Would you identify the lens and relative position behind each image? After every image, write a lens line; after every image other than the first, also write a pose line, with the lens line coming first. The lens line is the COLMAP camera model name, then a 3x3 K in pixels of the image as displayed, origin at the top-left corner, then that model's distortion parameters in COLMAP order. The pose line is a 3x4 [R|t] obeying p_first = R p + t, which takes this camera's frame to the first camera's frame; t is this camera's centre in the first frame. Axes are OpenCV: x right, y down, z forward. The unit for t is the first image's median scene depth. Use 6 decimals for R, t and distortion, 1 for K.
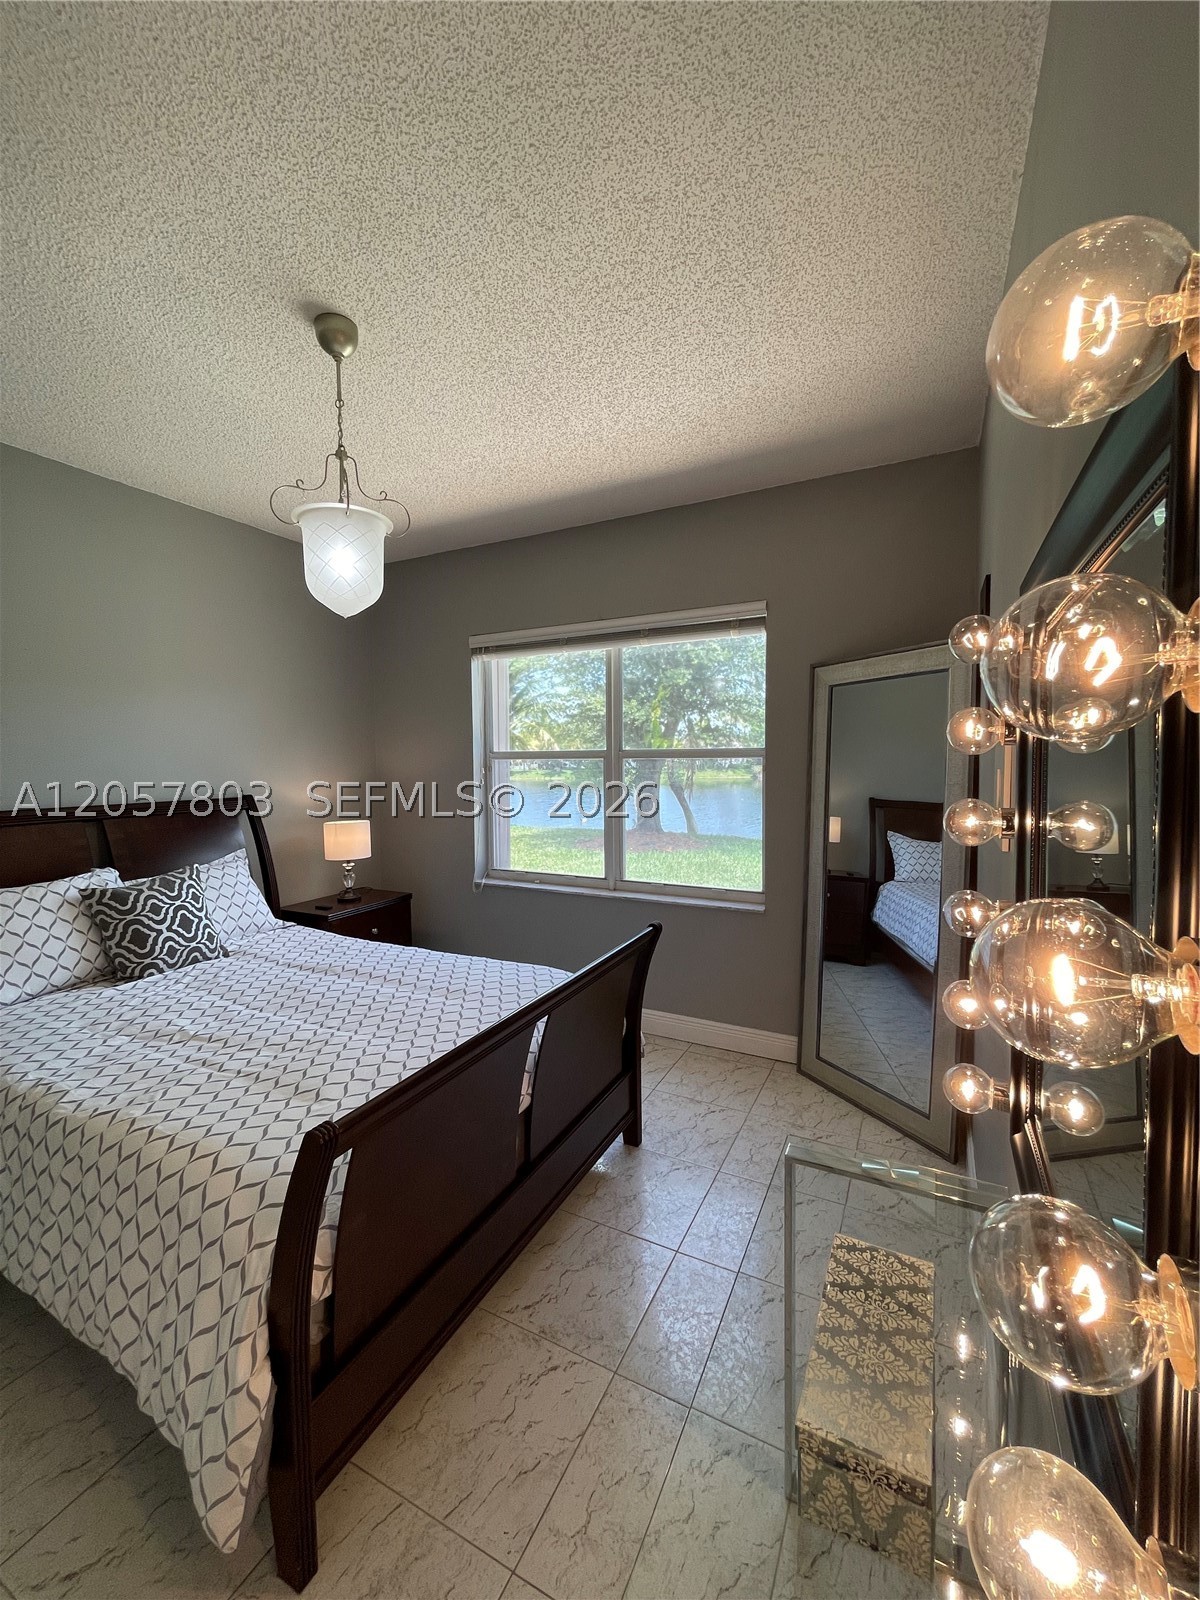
lens RADIAL K [[649.0, 0, 601.6], [0, 649.0, 793.1], [0, 0, 1]] dist [-0.000933, 0.000304]
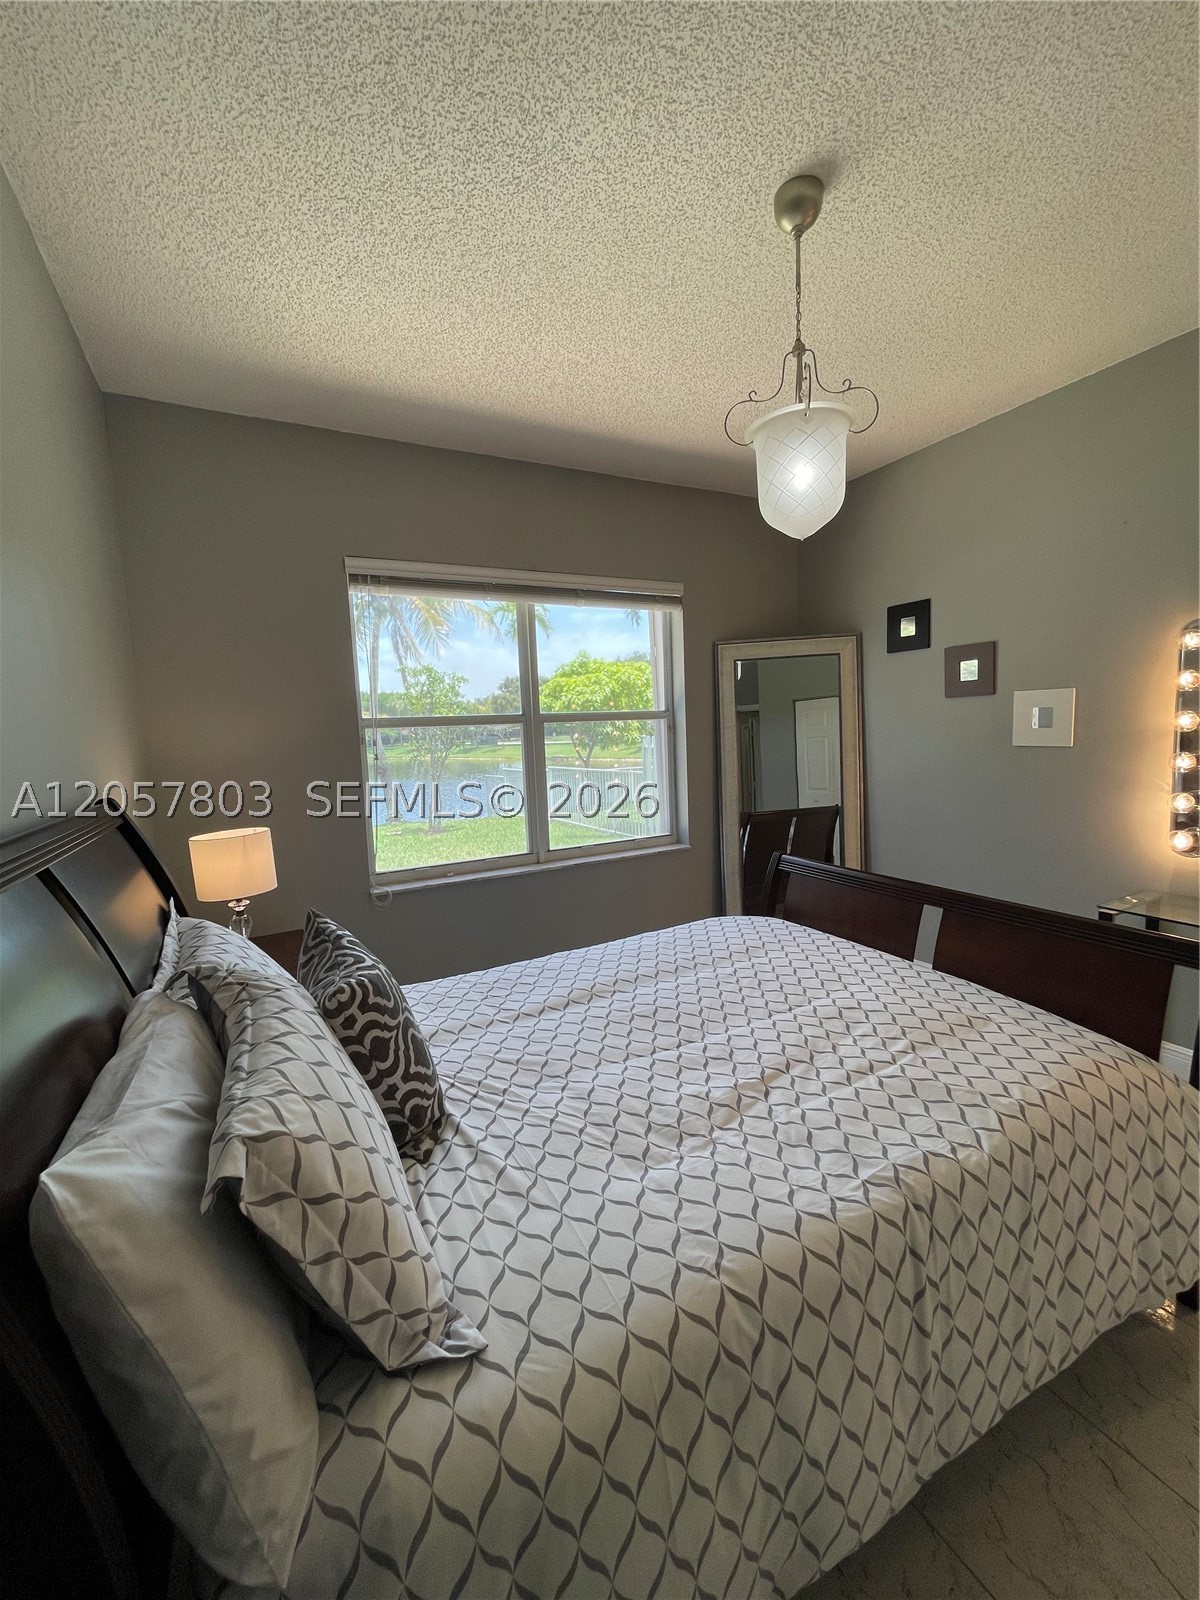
lens RADIAL K [[649.0, 0, 601.6], [0, 649.0, 793.1], [0, 0, 1]] dist [-0.000933, 0.000304]
pose [[0.572545, -0.094475, 0.814412, -0.993657], [0.077545, 0.995126, 0.060922, -0.002756], [-0.816198, 0.028273, 0.577081, 0.550178]]
